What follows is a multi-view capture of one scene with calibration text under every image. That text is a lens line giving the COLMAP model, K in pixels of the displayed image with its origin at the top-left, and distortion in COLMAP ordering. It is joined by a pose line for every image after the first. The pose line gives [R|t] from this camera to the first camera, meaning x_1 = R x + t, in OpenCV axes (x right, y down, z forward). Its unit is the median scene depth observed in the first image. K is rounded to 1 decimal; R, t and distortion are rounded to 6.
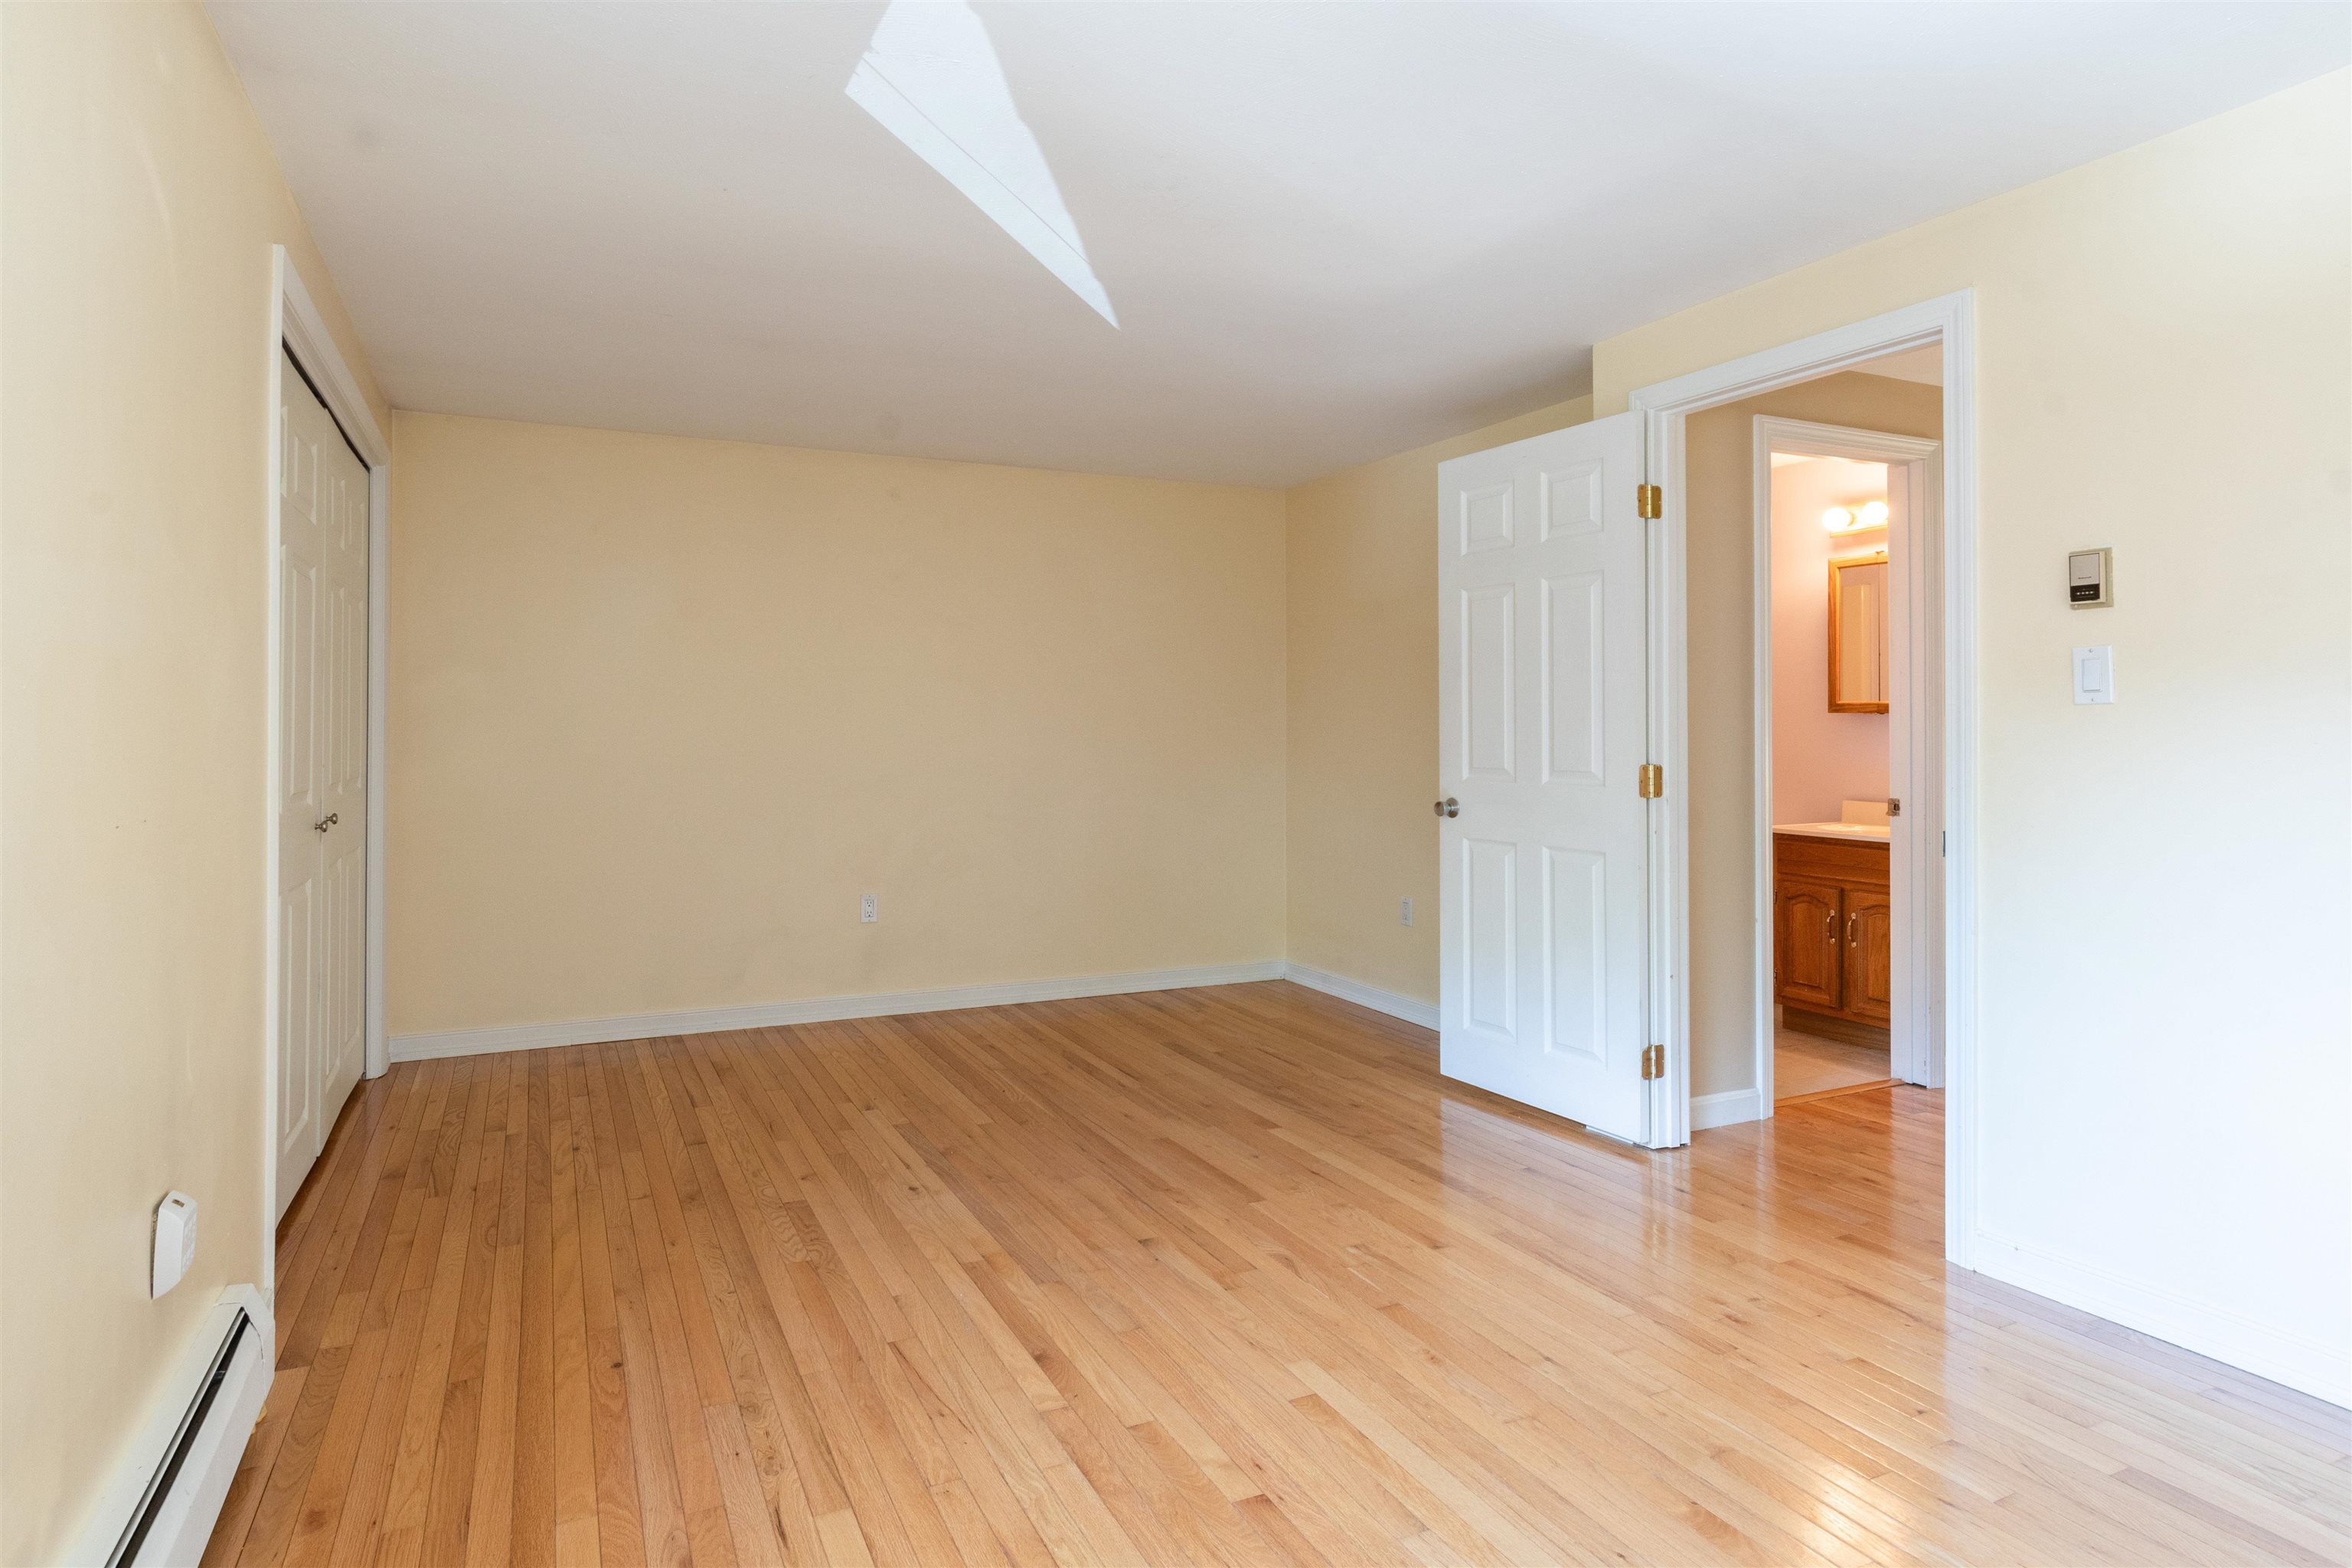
lens RADIAL K [[1264.2, 0, 1163.4], [0, 1264.2, 679.8], [0, 0, 1]] dist [0.000901, -0.000919]
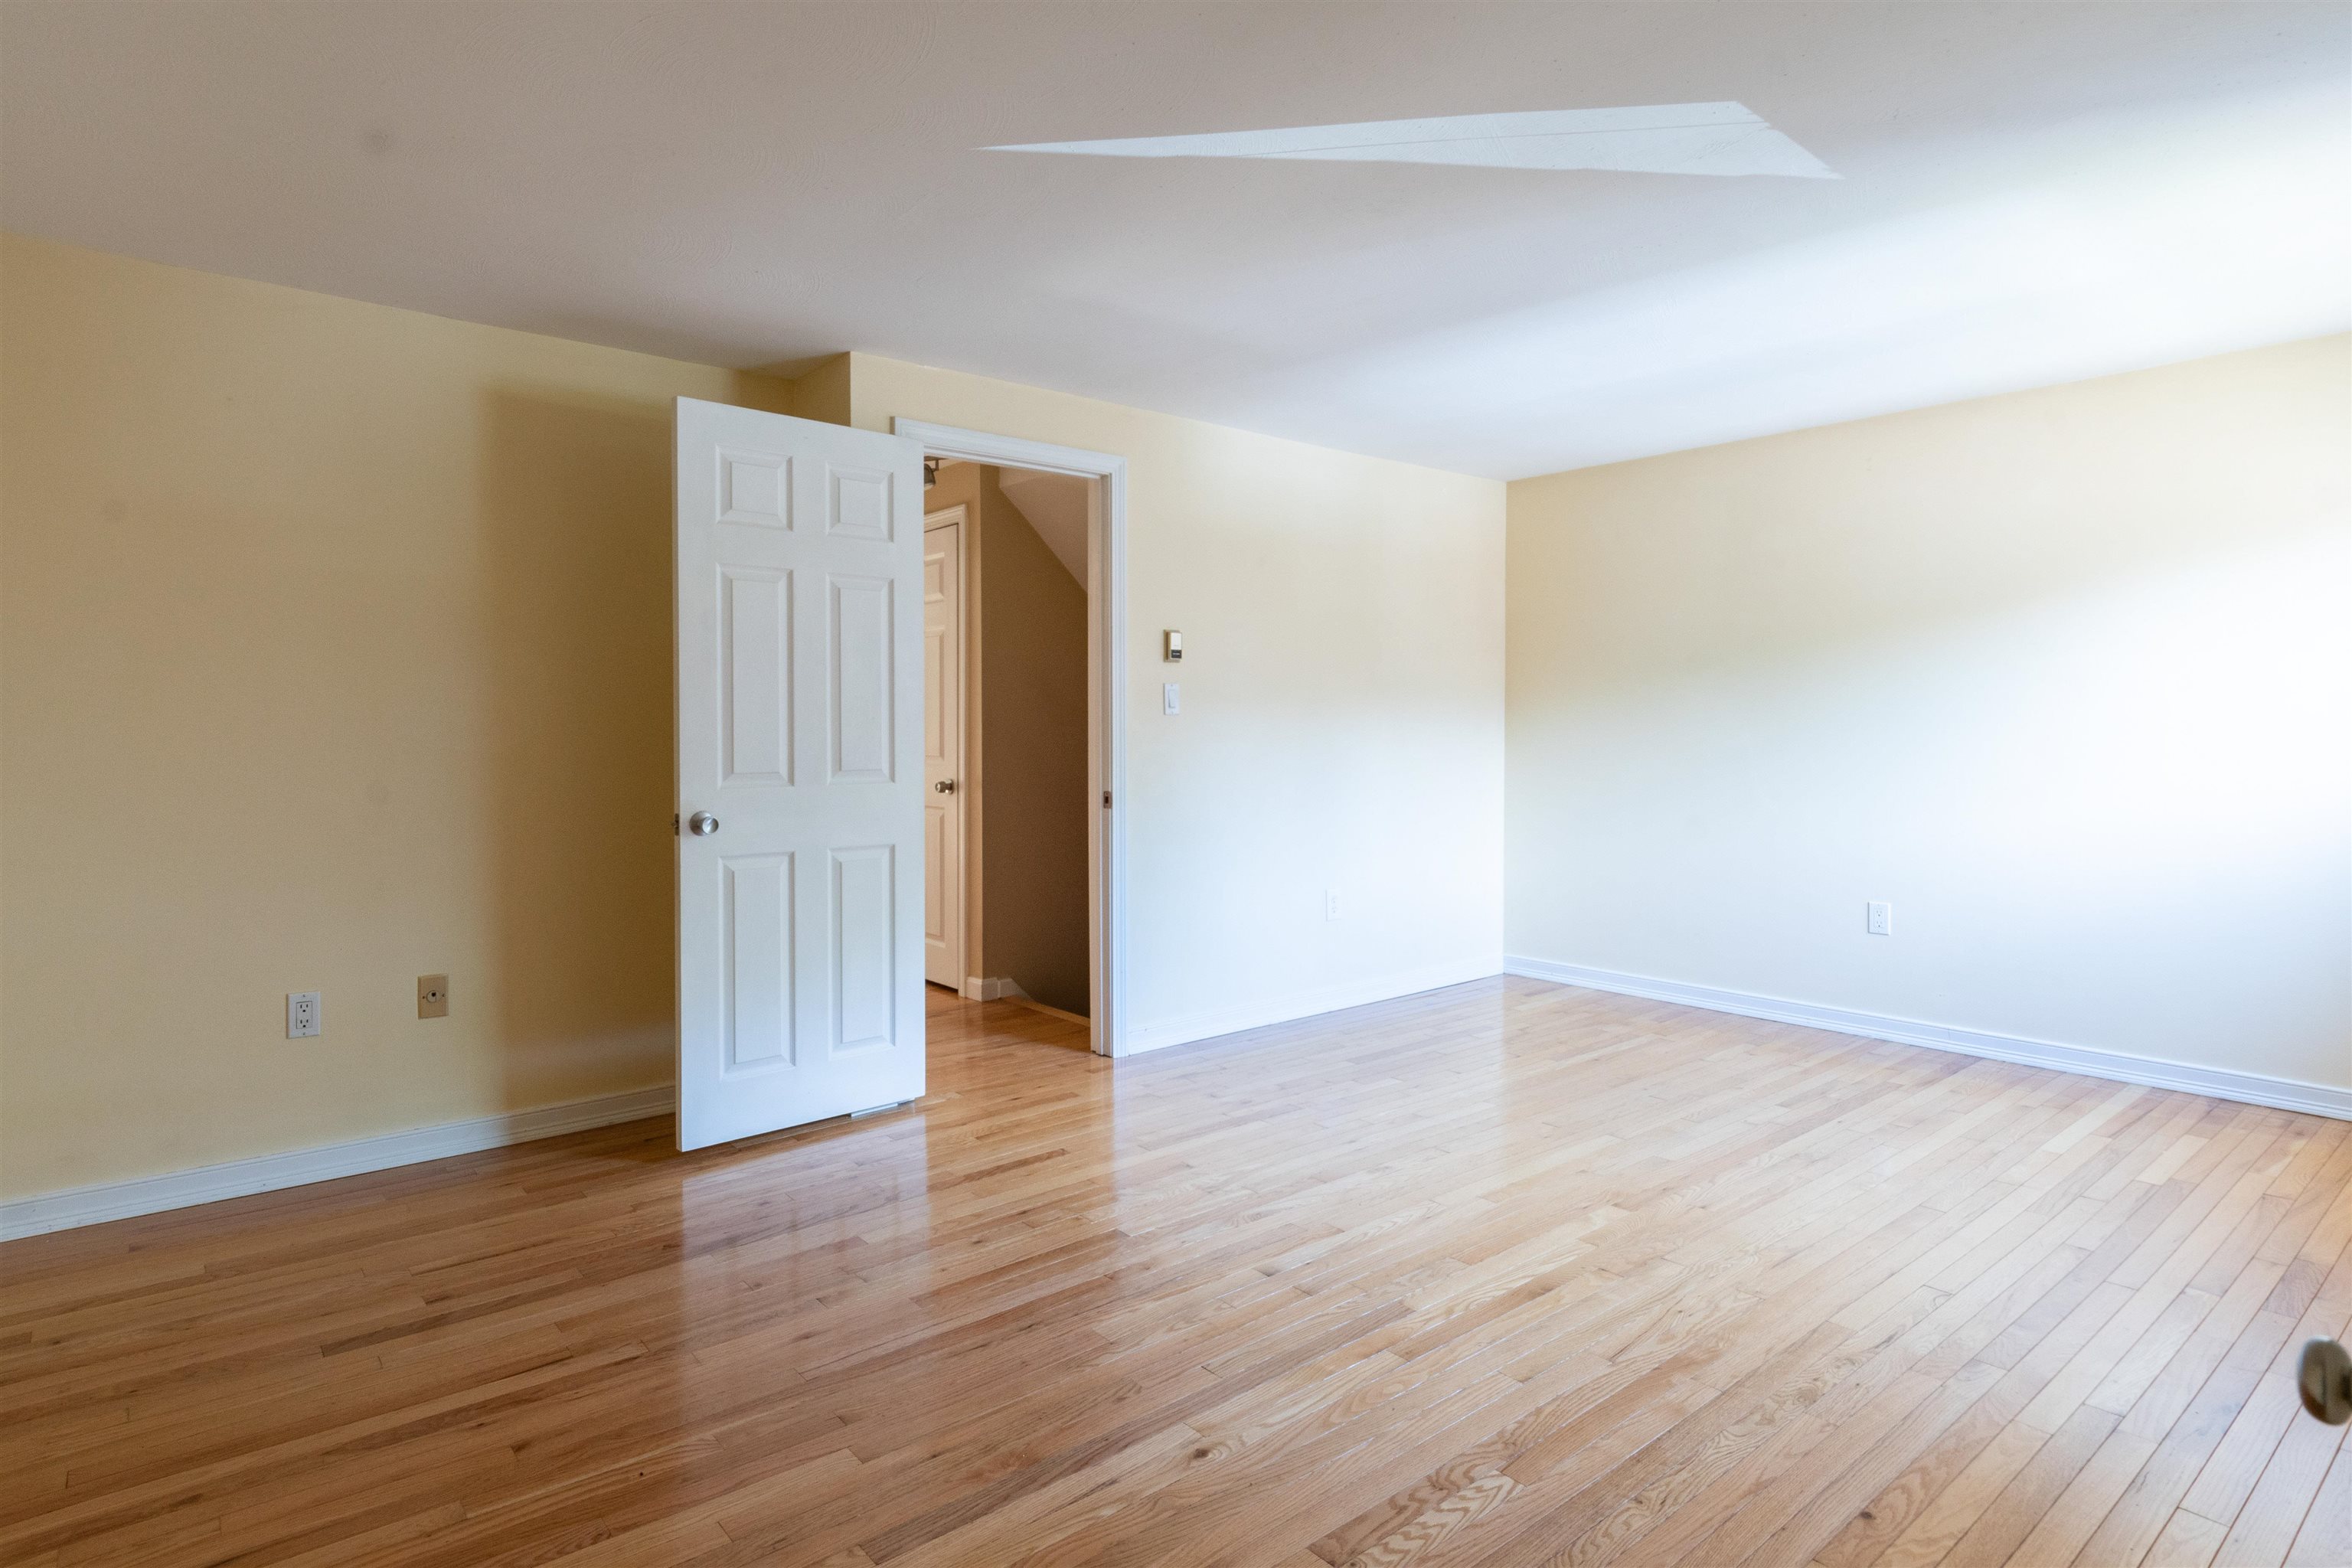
lens RADIAL K [[1237.1, 0, 1052.6], [0, 1237.1, 734.6], [0, 0, 1]] dist [-0.003133, -0.001406]
pose [[-0.194701, -0.005112, 0.980849, -0.857396], [-0.037757, 0.999284, -0.002287, 0.049978], [-0.980136, -0.037480, -0.194755, 1.310718]]
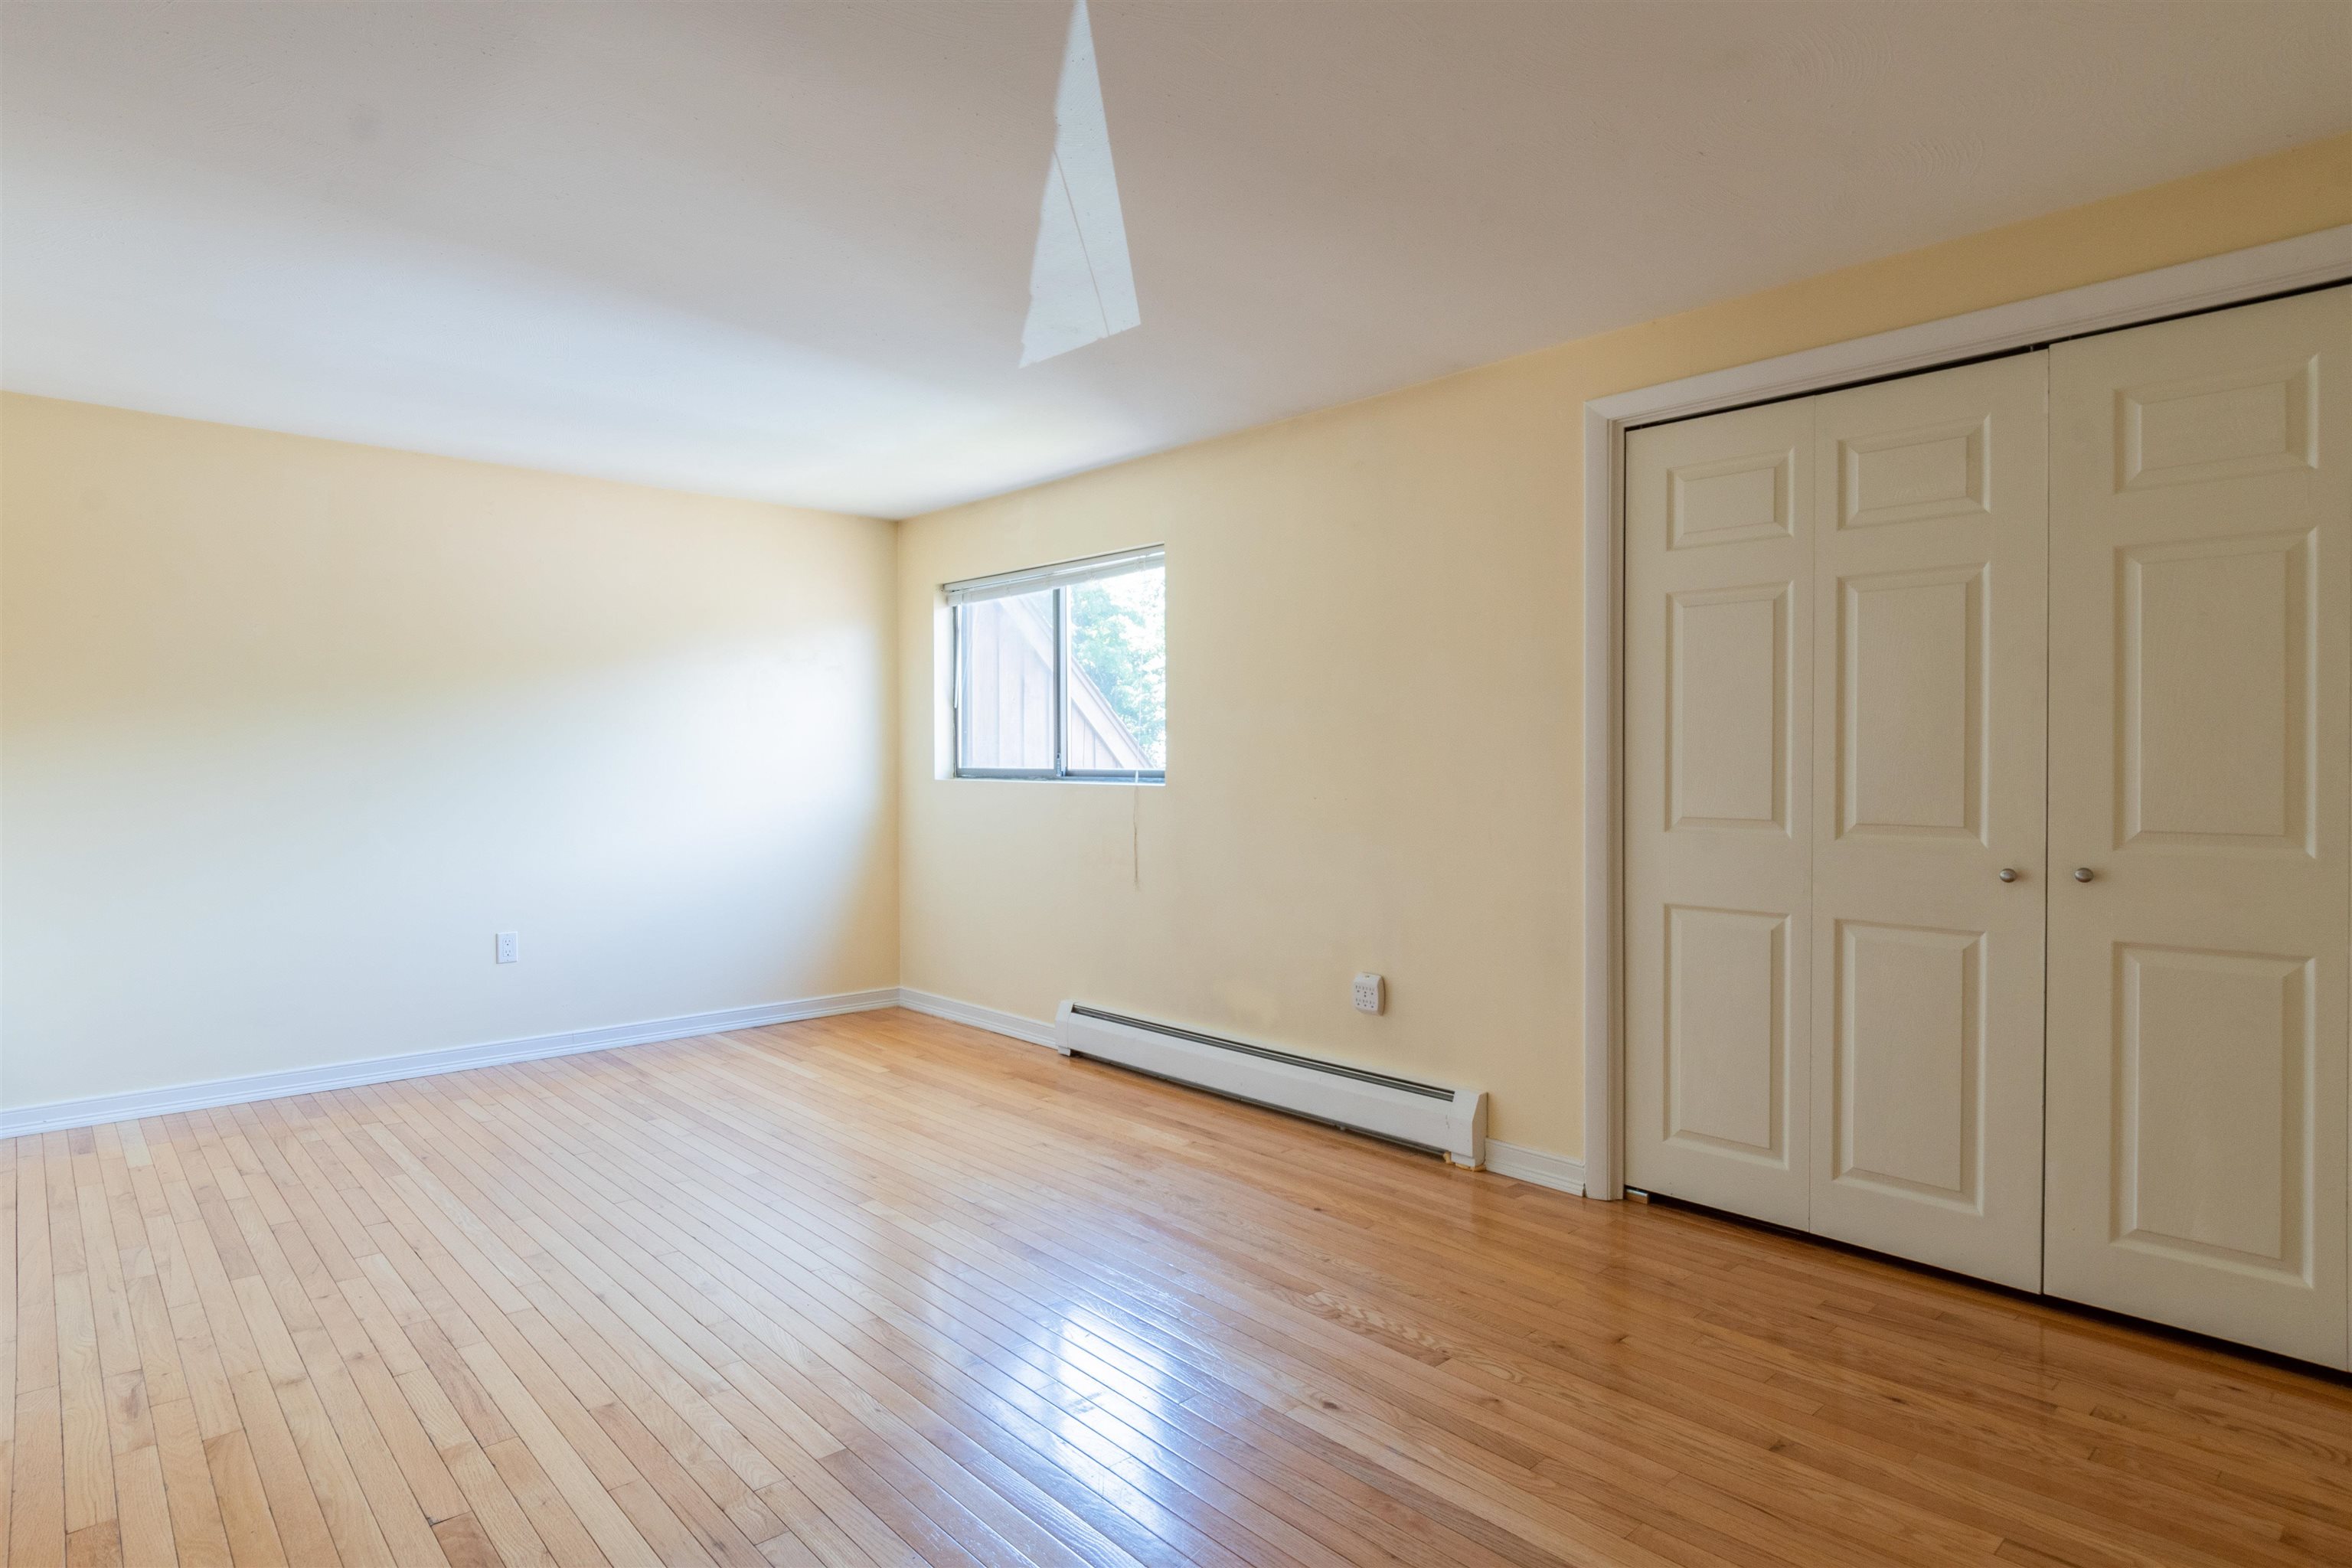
lens RADIAL K [[1243.7, 0, 1176.0], [0, 1243.7, 784.0], [0, 0, 1]] dist [-0.004890, -0.000801]
pose [[-0.960065, 0.010410, -0.279583, 0.084322], [0.016399, 0.999683, -0.019091, 0.068087], [0.279296, -0.022913, -0.959932, 1.799172]]
